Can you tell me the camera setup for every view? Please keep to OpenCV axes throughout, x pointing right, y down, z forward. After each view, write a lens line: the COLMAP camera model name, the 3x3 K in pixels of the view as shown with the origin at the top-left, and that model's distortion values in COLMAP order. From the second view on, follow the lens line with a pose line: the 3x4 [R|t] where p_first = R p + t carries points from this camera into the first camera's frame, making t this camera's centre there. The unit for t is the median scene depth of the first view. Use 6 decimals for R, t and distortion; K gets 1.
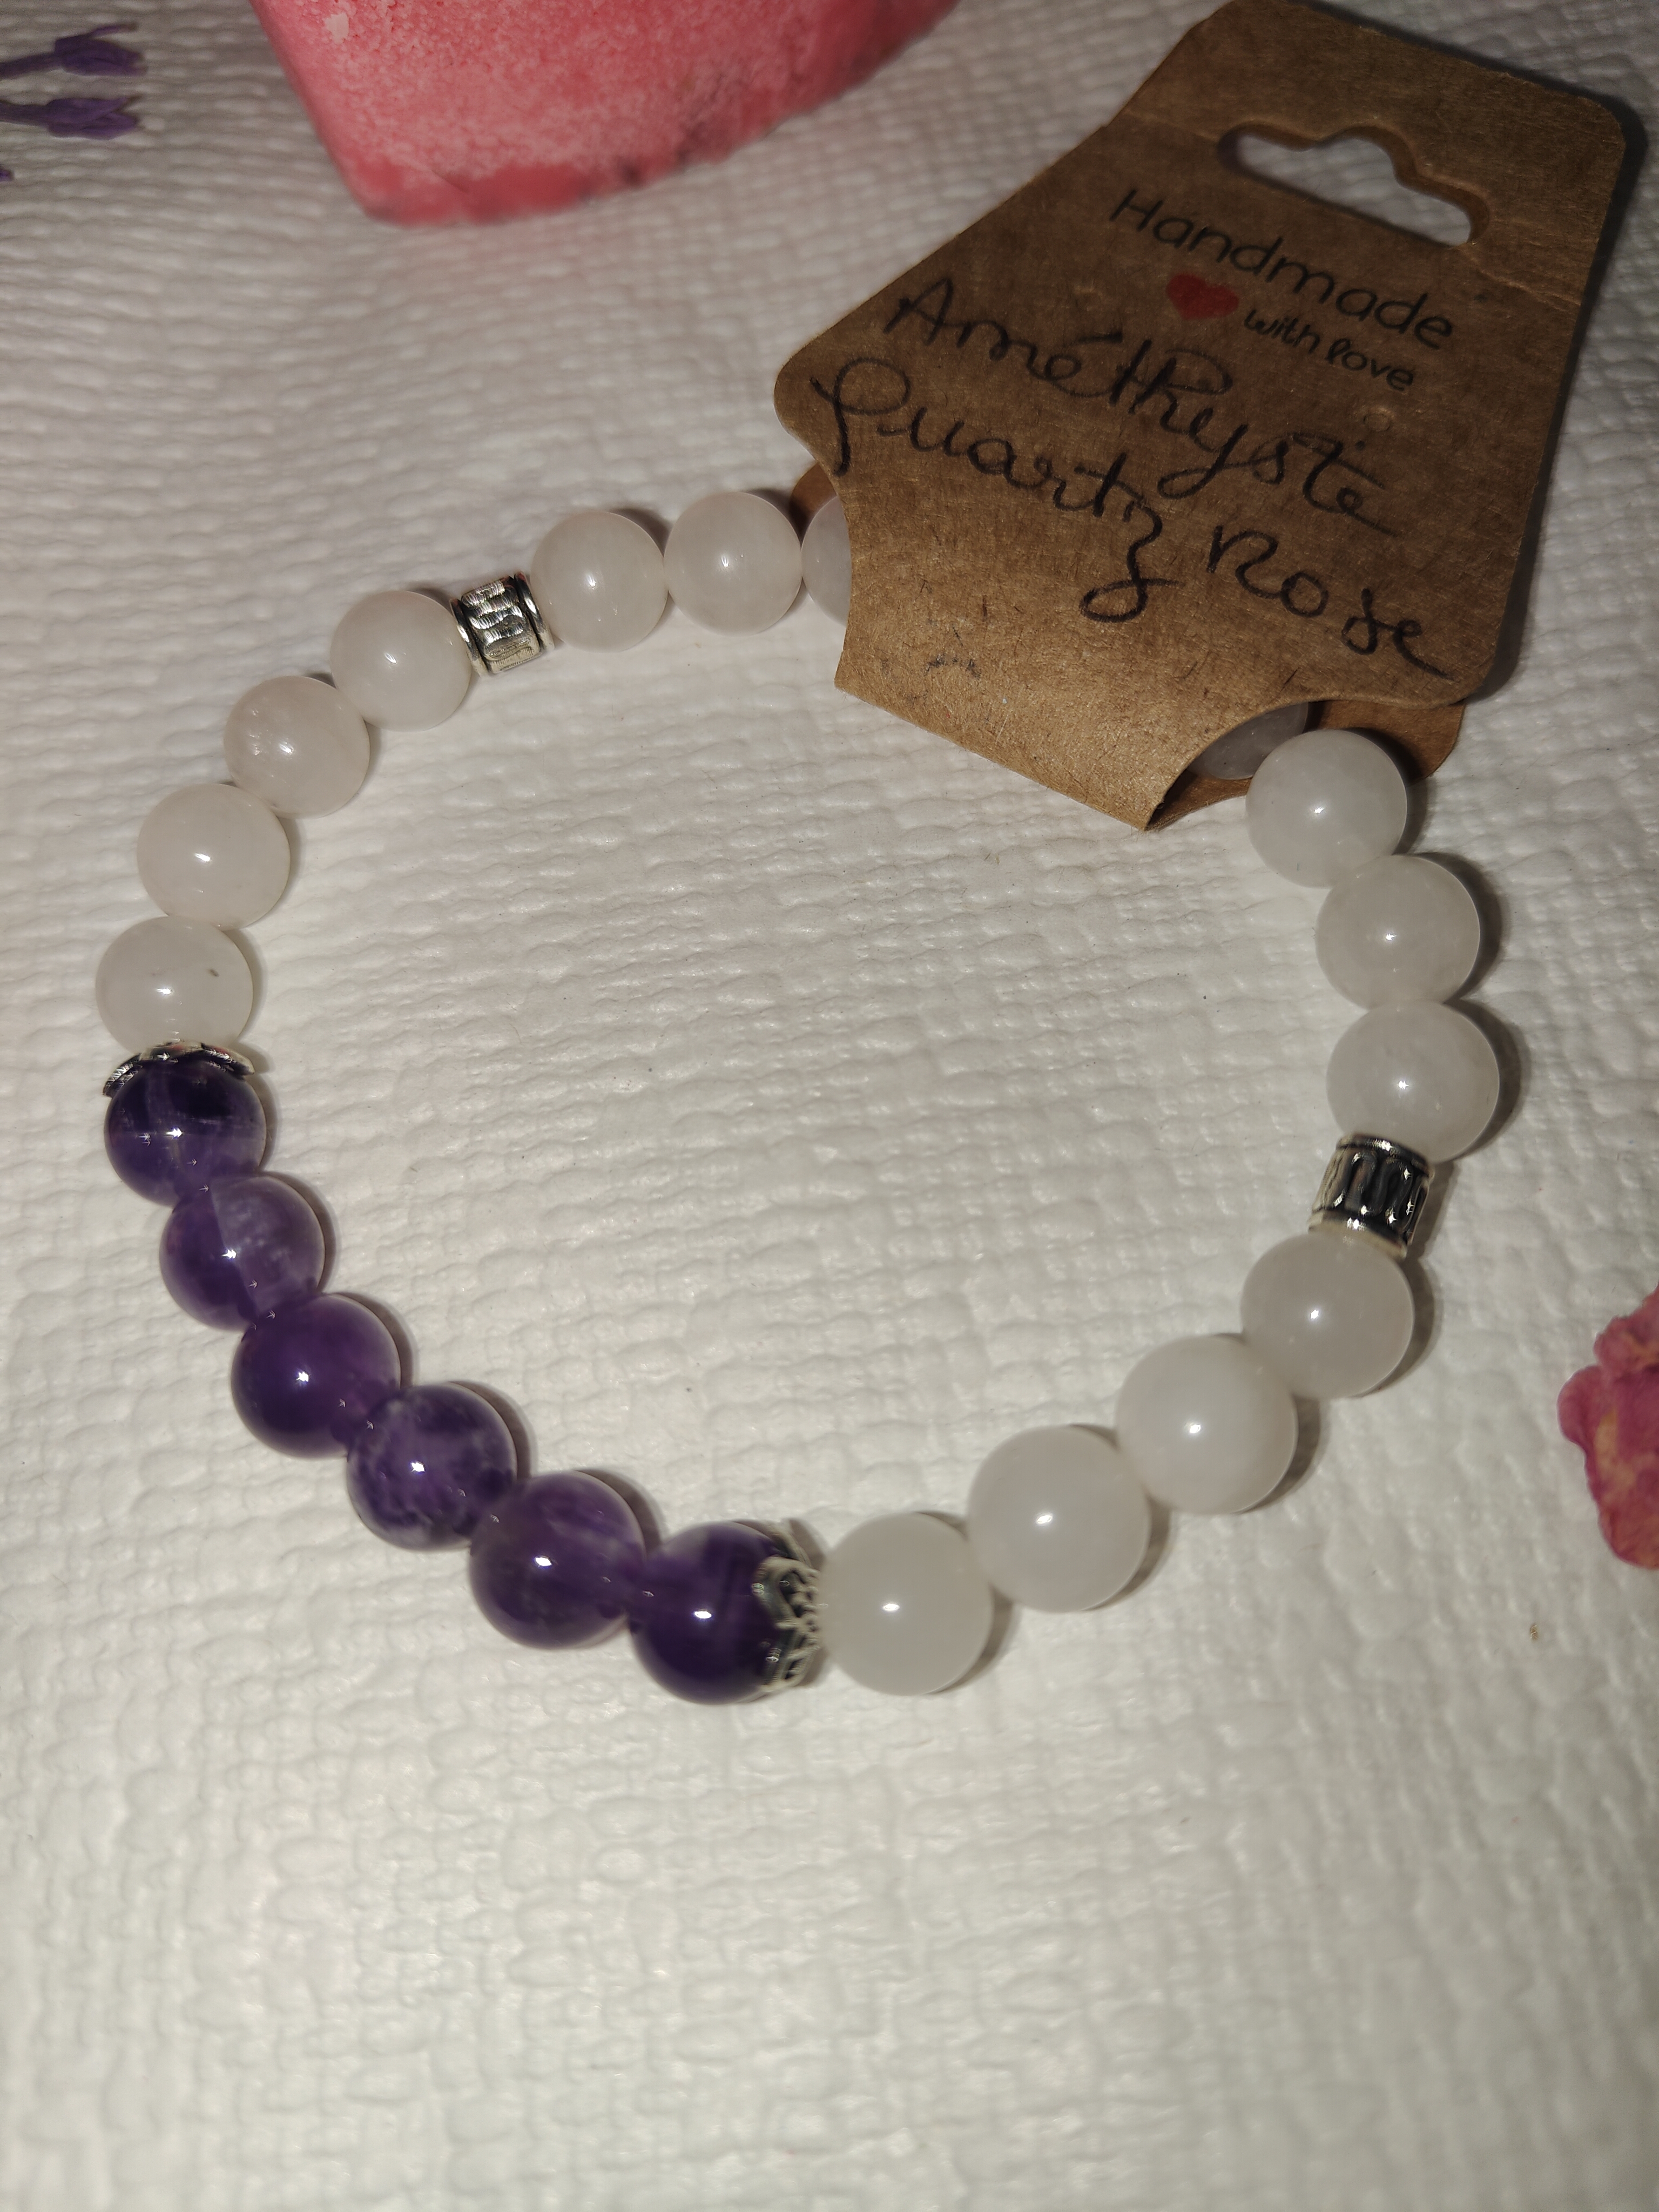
lens RADIAL K [[1733.3, 0, 857.3], [0, 1733.3, 1165.7], [0, 0, 1]] dist [-0.043847, -0.009513]
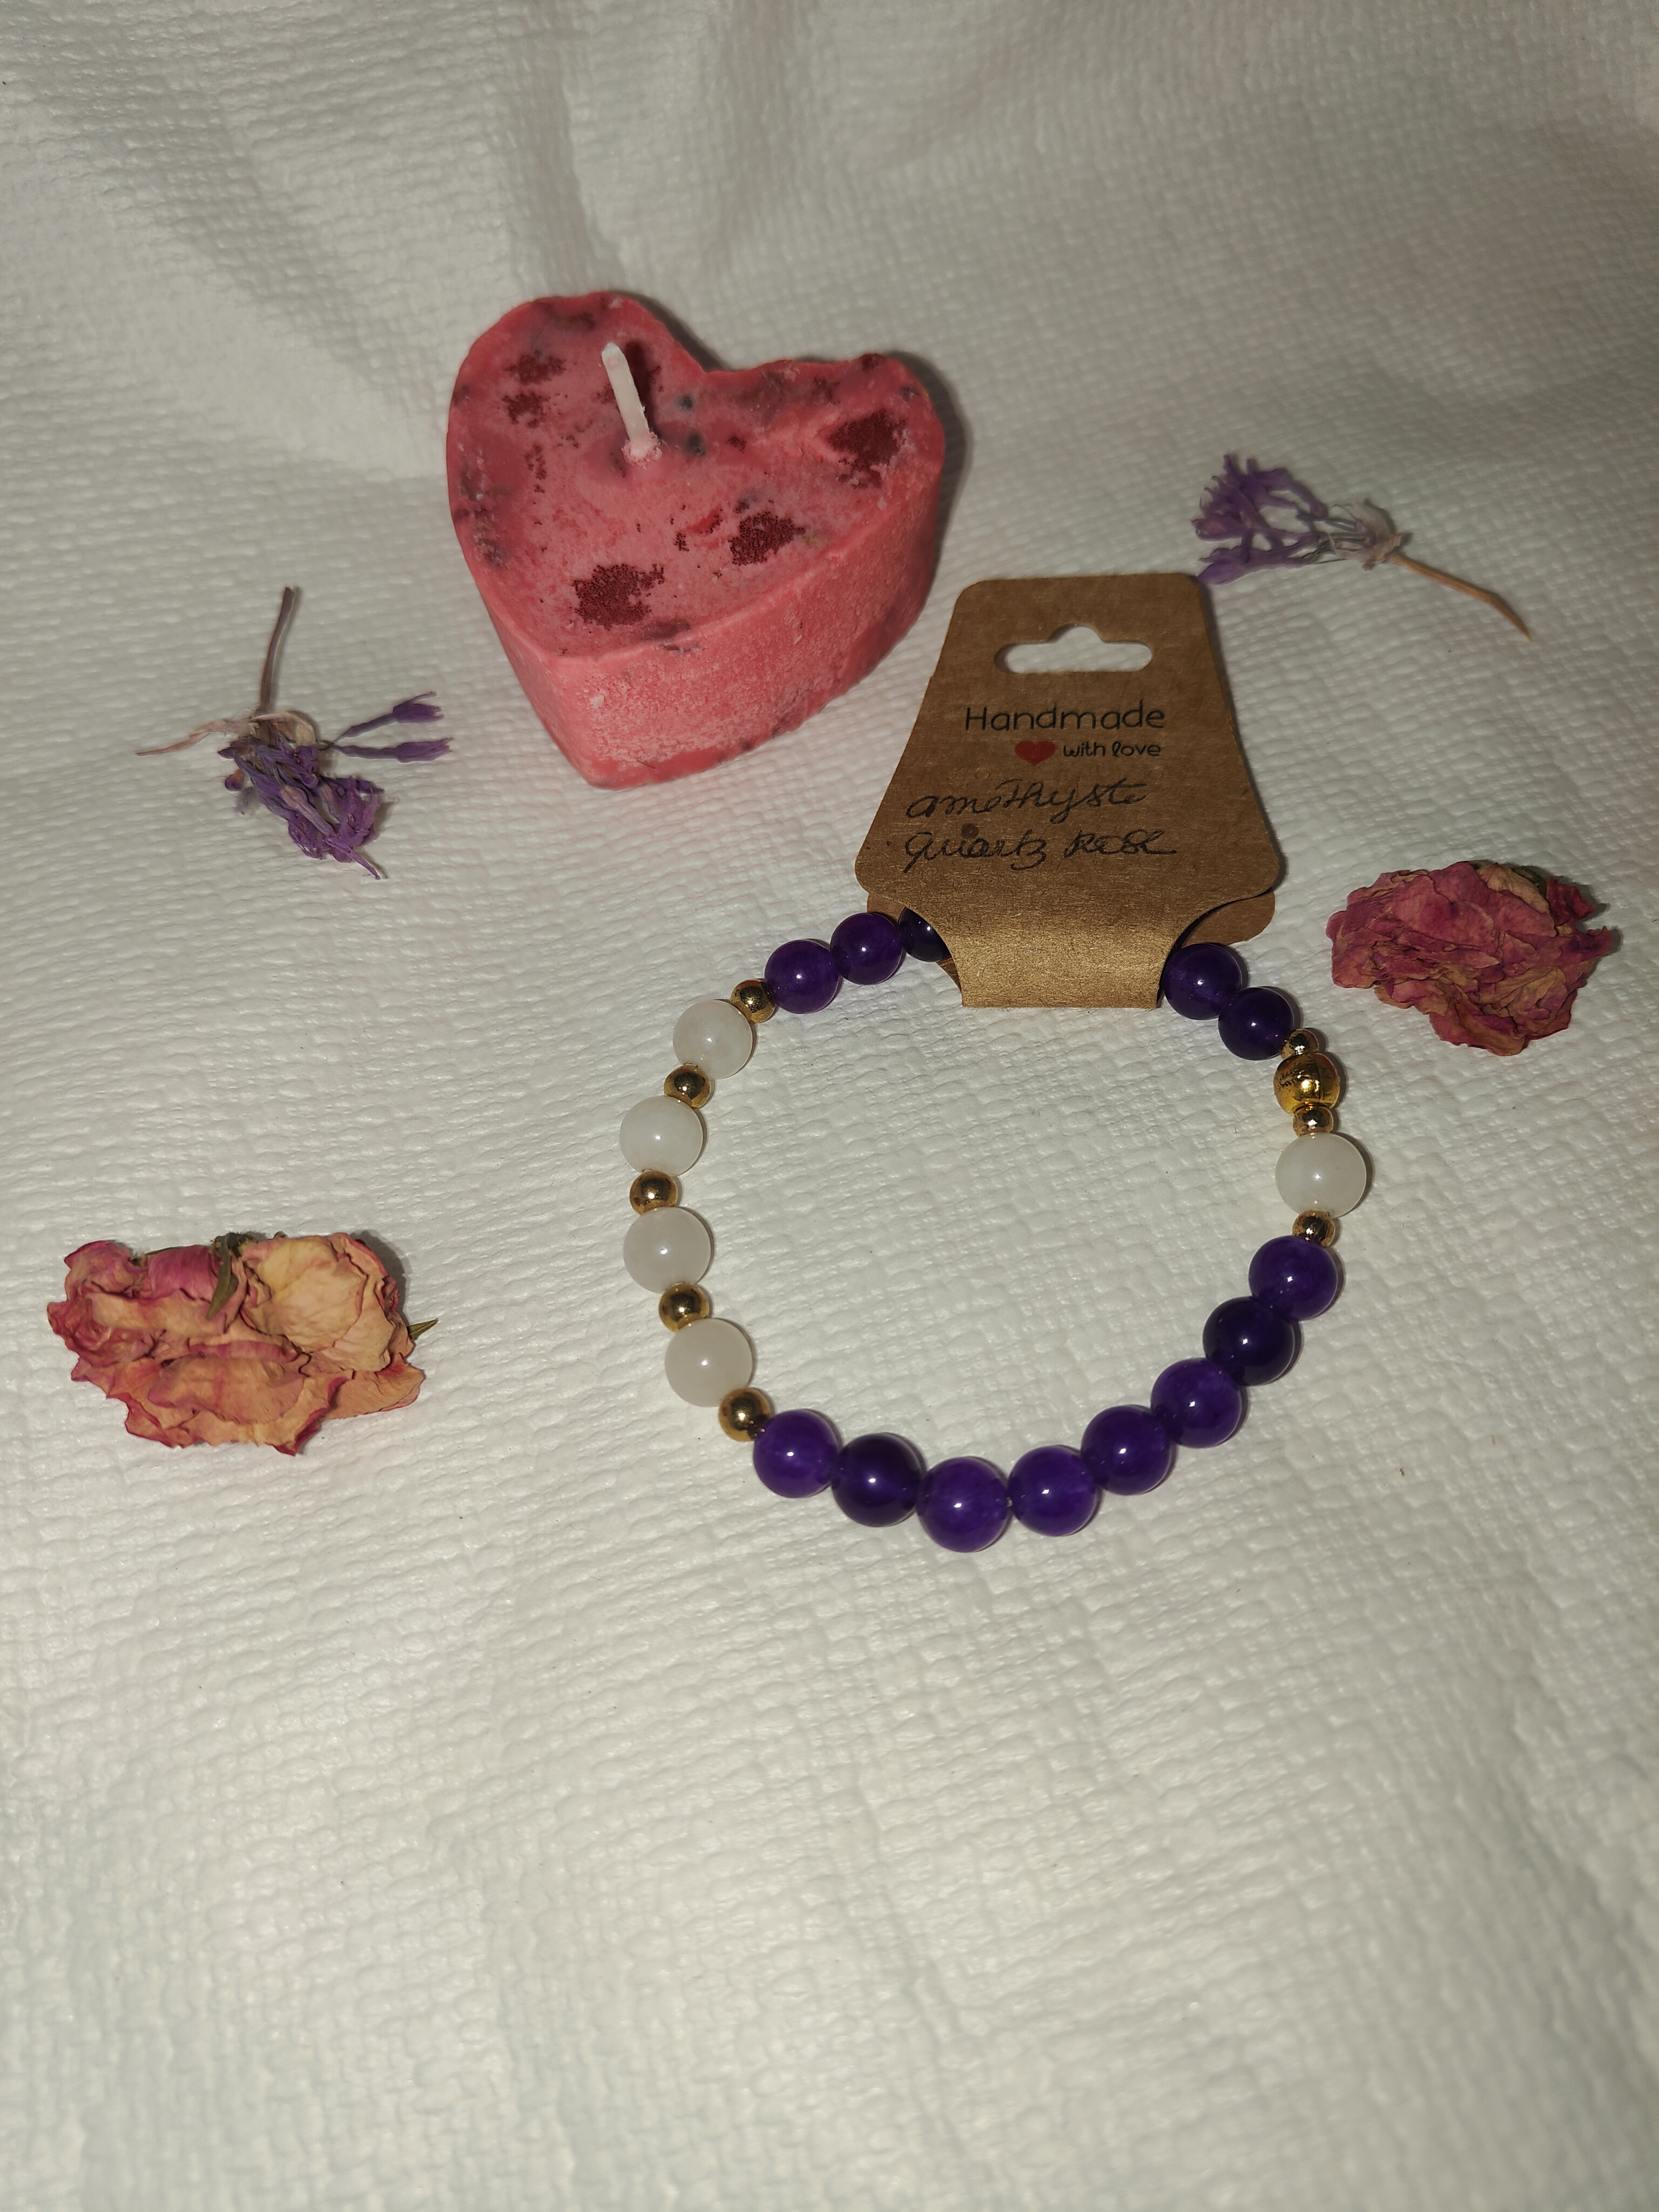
lens RADIAL K [[1718.0, 0, 850.7], [0, 1718.0, 1144.7], [0, 0, 1]] dist [-0.028787, -0.041170]
pose [[0.989619, -0.133660, 0.052808, -0.214455], [0.140628, 0.976365, -0.164121, 0.120382], [-0.029623, 0.169844, 0.985026, -0.752031]]
